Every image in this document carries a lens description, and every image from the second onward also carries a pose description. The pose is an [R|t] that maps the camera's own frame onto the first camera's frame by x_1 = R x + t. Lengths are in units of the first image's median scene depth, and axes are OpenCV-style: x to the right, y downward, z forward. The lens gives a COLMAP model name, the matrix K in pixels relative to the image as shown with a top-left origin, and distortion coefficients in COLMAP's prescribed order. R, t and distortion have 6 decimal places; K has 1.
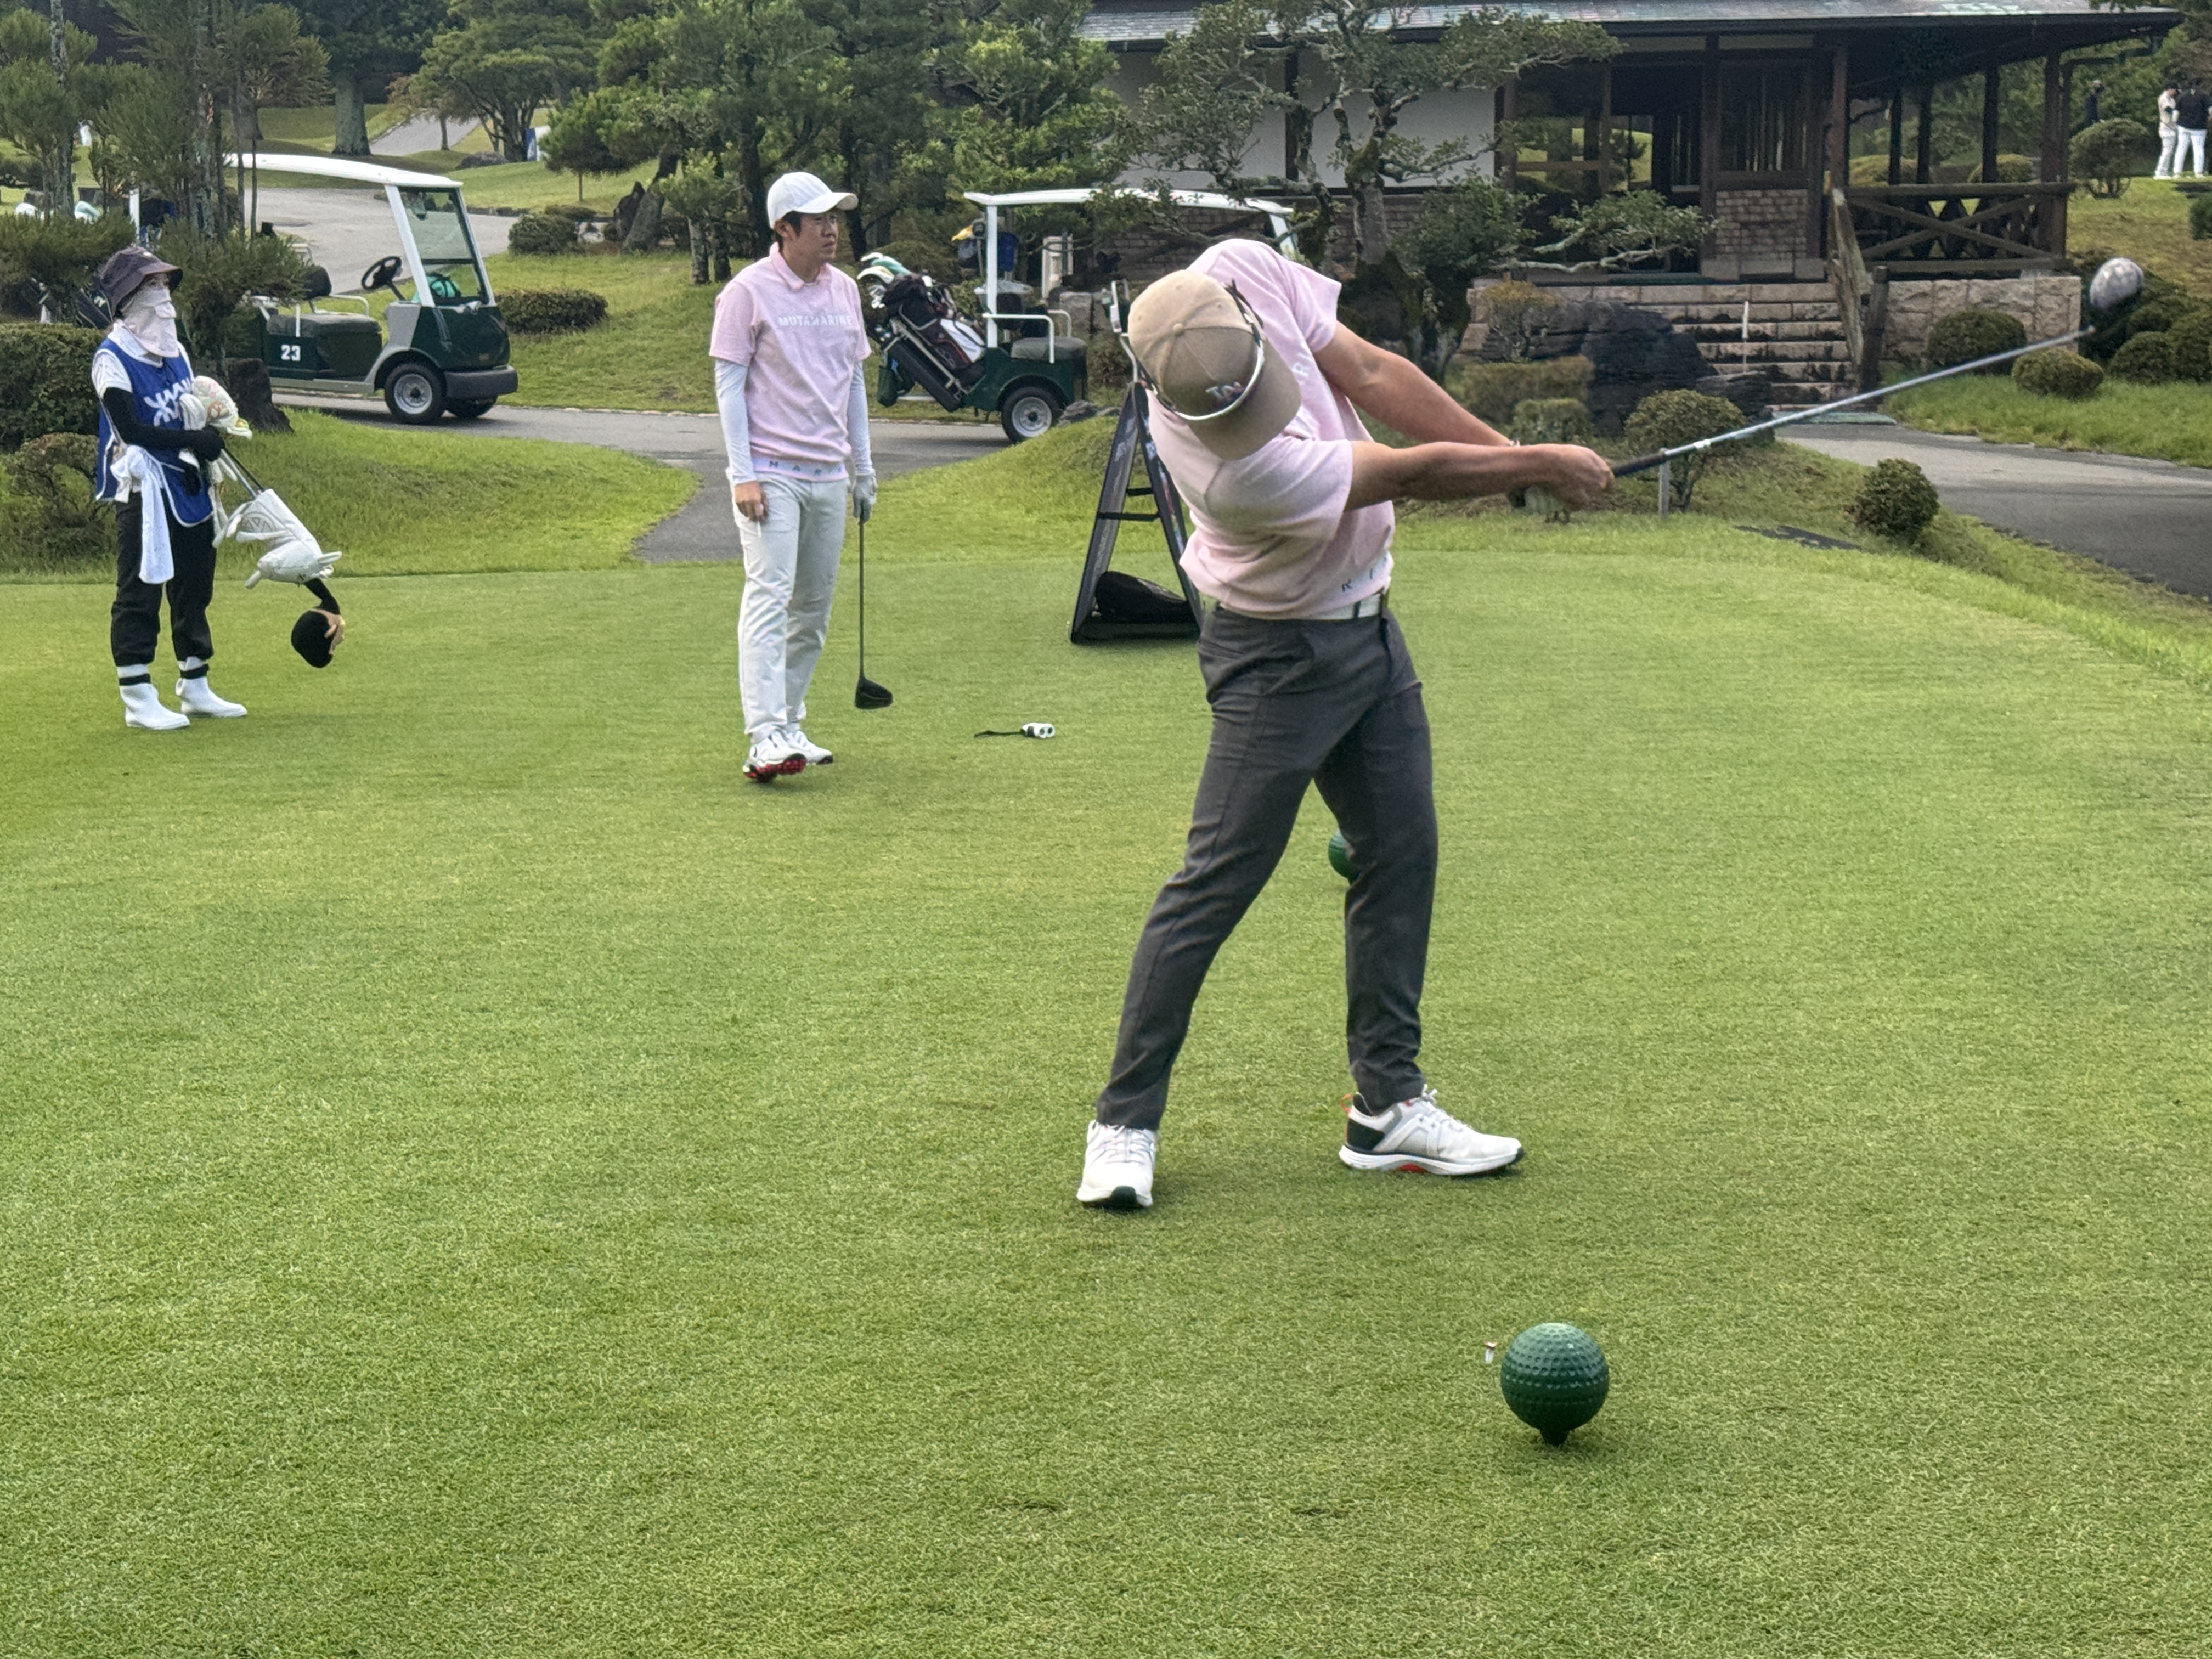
lens RADIAL K [[3980.6, 0, 1108.0], [0, 3980.6, 841.8], [0, 0, 1]] dist [0.152229, -0.062801]
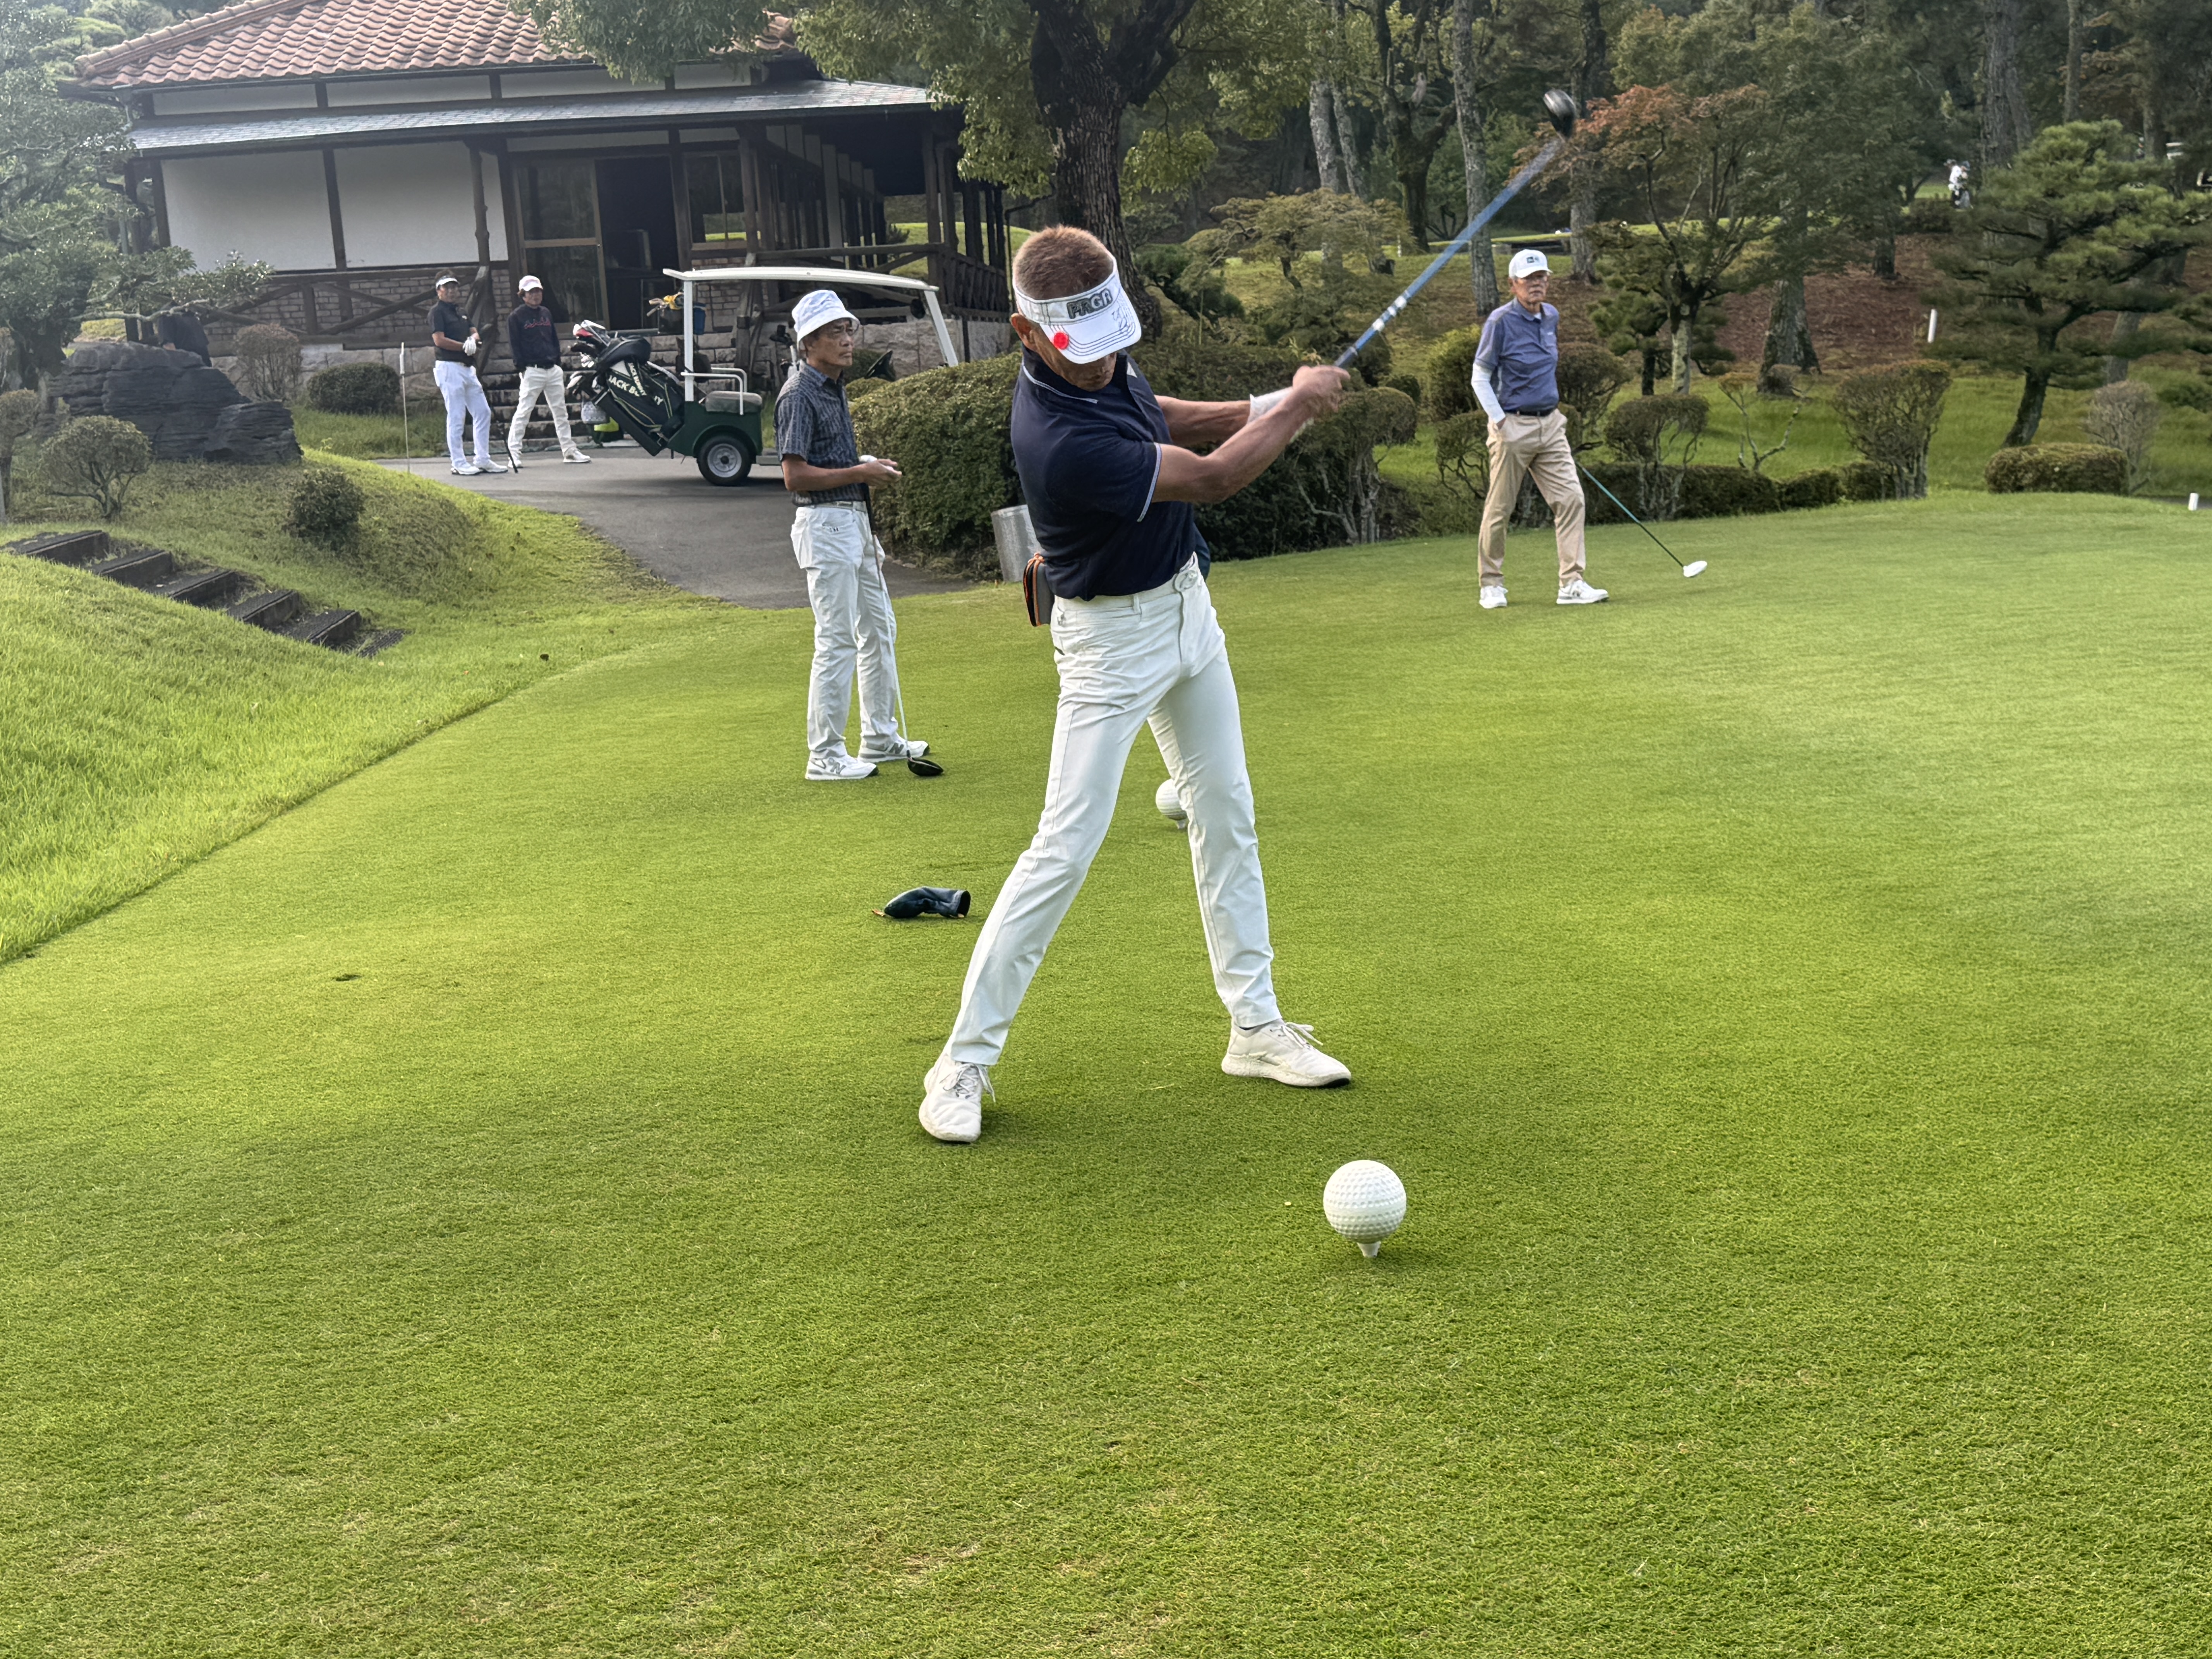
lens RADIAL K [[2937.7, 0, 1117.7], [0, 2937.7, 859.9], [0, 0, 1]] dist [0.221531, -0.440961]
pose [[0.998897, -0.046832, -0.003314, 0.434663], [0.046903, 0.998547, 0.026526, 0.006287], [0.002067, -0.026652, 0.999643, 0.127453]]
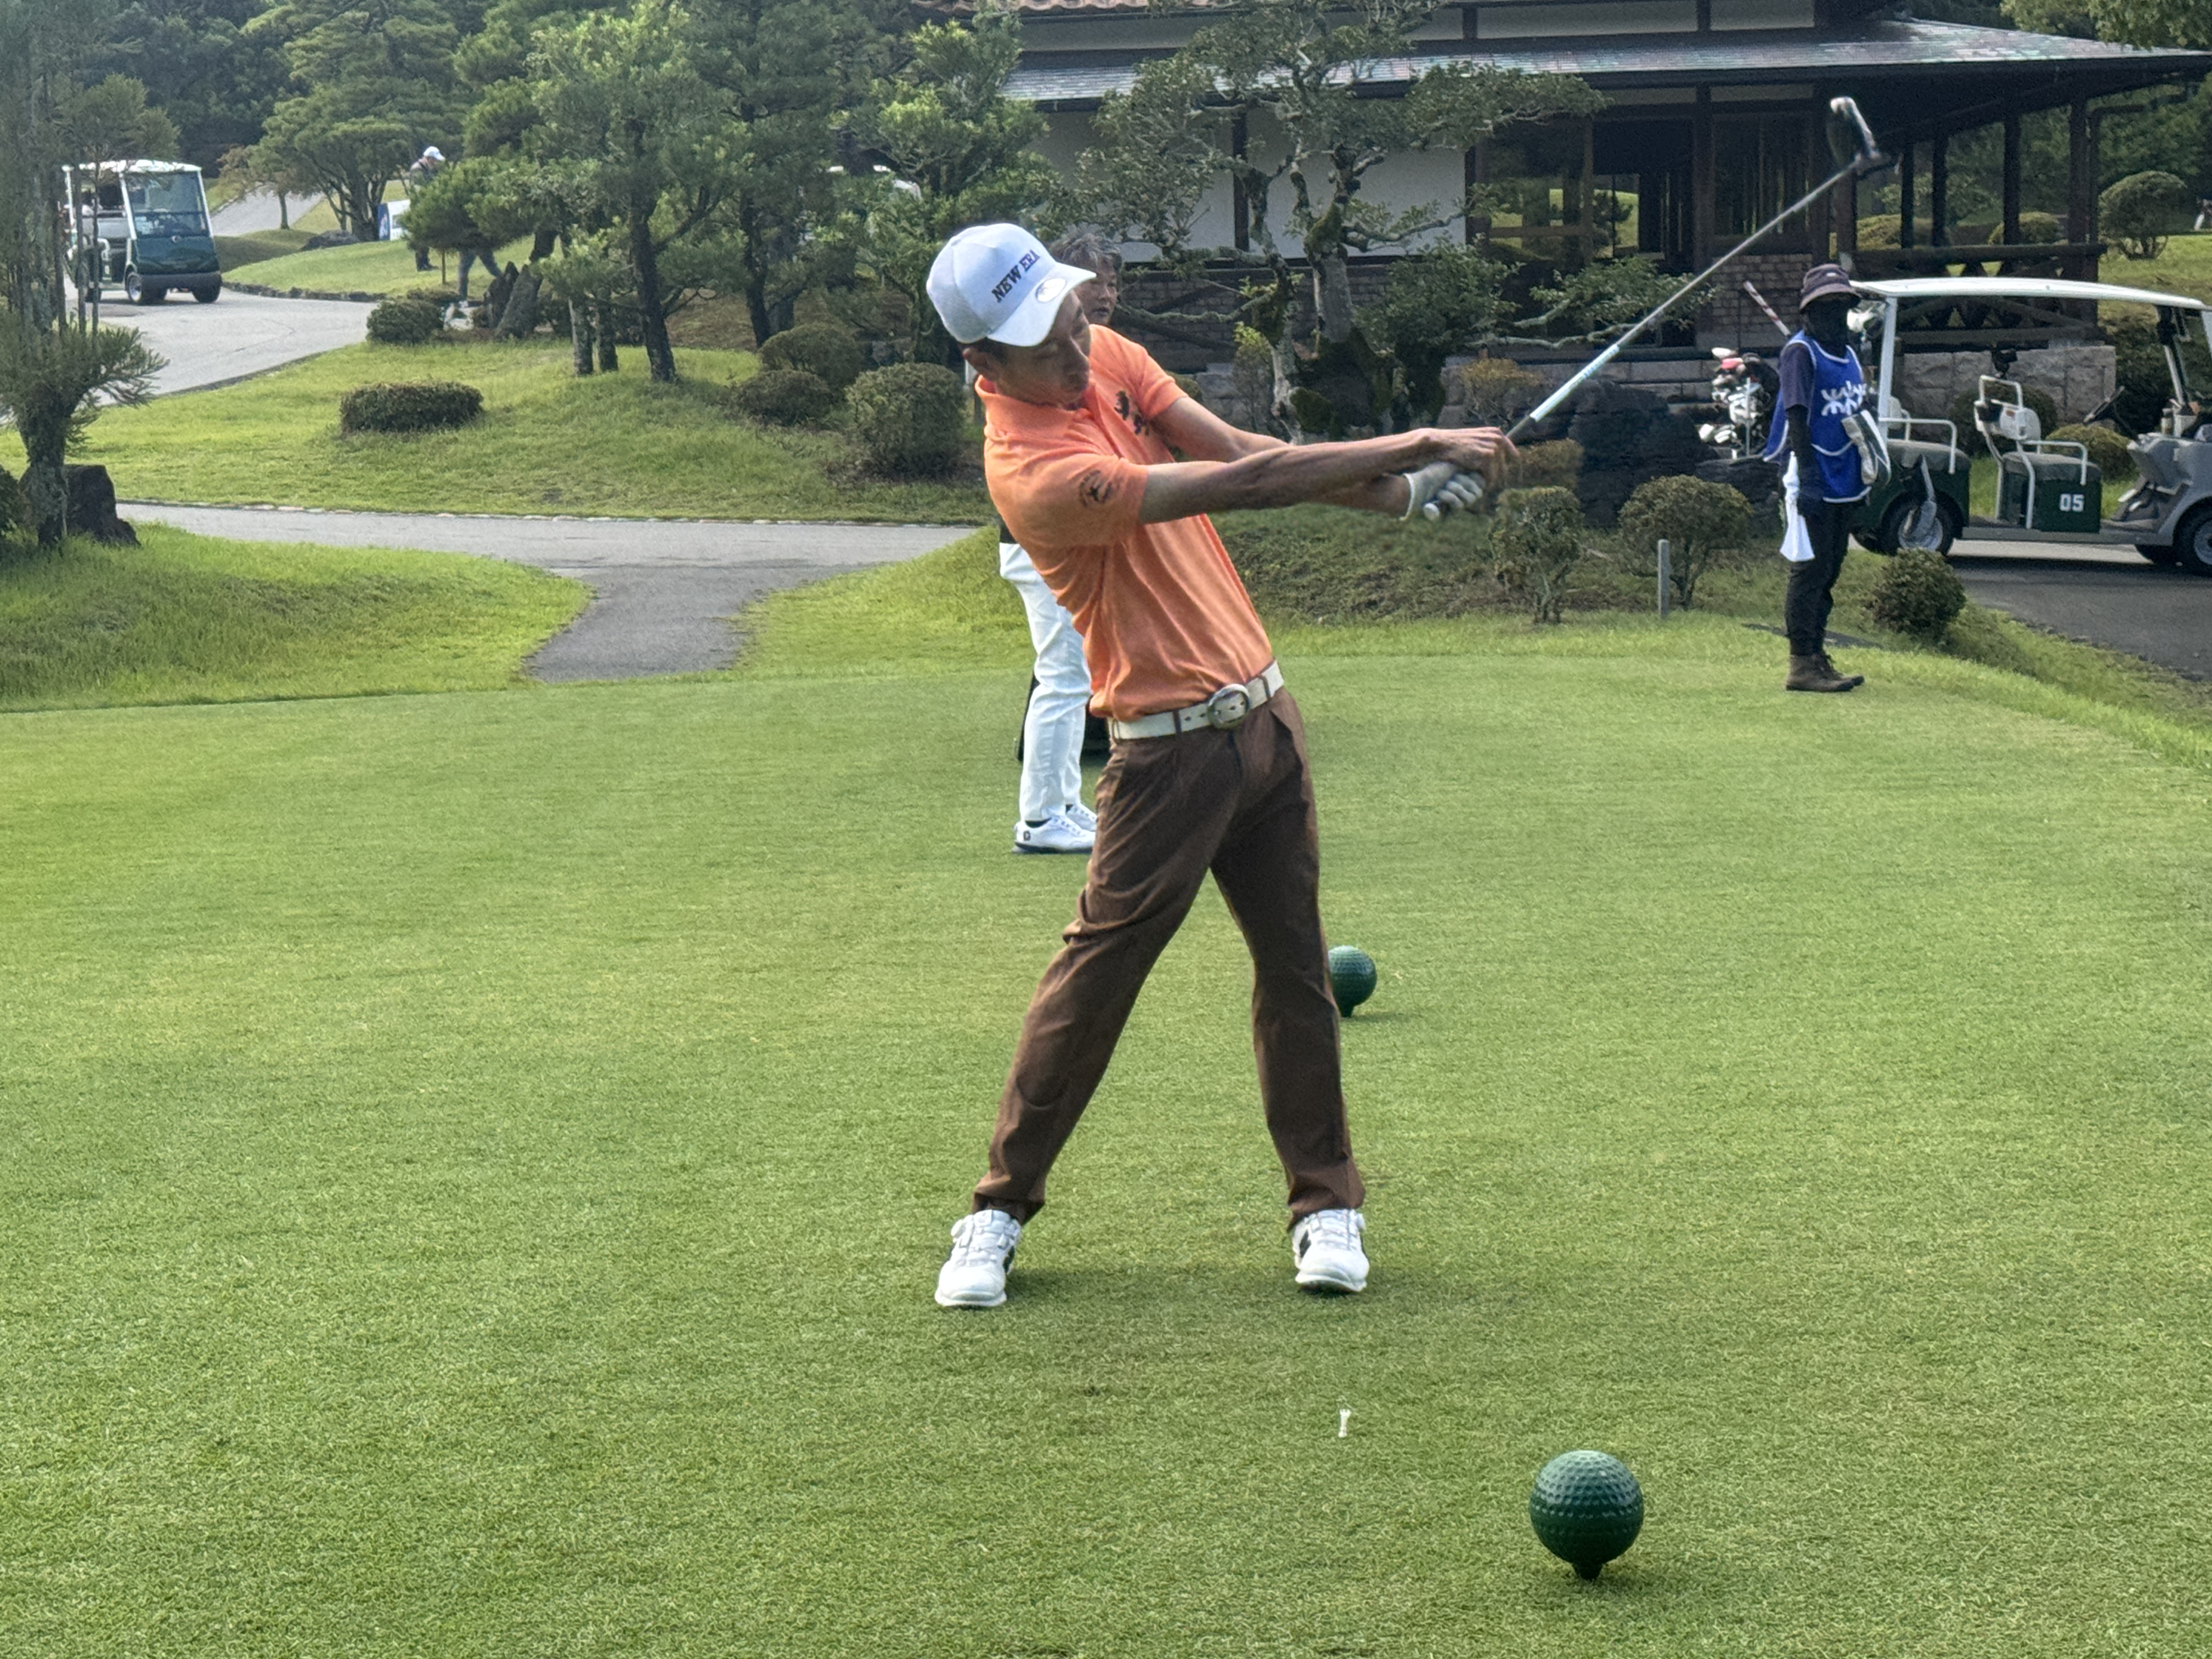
lens RADIAL K [[4500.4, 0, 1115.0], [0, 4500.4, 836.1], [0, 0, 1]] dist [0.149608, -0.032989]
pose [[0.999723, -0.015932, 0.017320, -0.003720], [0.016529, 0.999255, -0.034887, 0.002284], [-0.016752, 0.035163, 0.999241, -0.017680]]
